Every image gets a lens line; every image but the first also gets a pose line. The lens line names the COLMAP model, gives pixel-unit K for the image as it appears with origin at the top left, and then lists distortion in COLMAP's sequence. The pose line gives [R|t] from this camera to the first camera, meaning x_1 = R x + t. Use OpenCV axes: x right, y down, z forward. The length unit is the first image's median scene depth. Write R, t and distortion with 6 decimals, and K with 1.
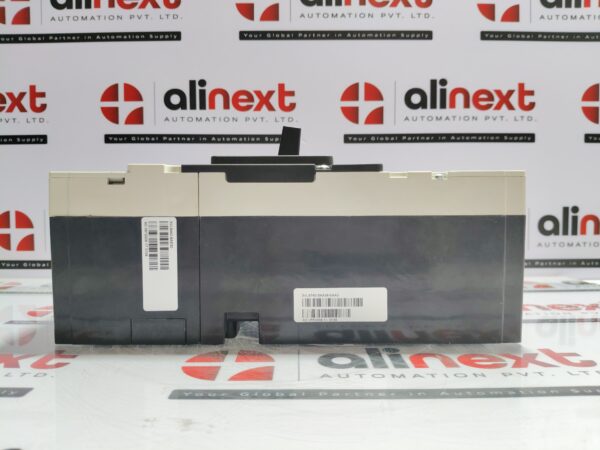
lens RADIAL K [[453.0, 0, 304.6], [0, 453.0, 228.0], [0, 0, 1]] dist [0.011516, -0.076691]
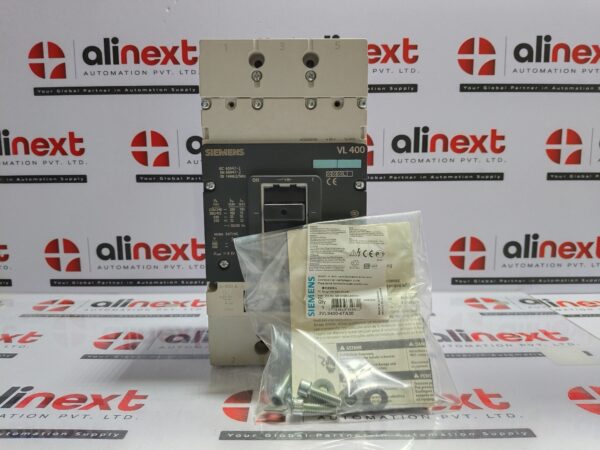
lens RADIAL K [[453.0, 0, 301.7], [0, 453.0, 221.6], [0, 0, 1]] dist [0.011516, -0.076691]
pose [[0.999961, -0.001676, -0.008619, -0.001771], [0.002554, 0.994682, 0.102962, -0.207046], [0.008401, -0.102980, 0.994648, -0.181647]]
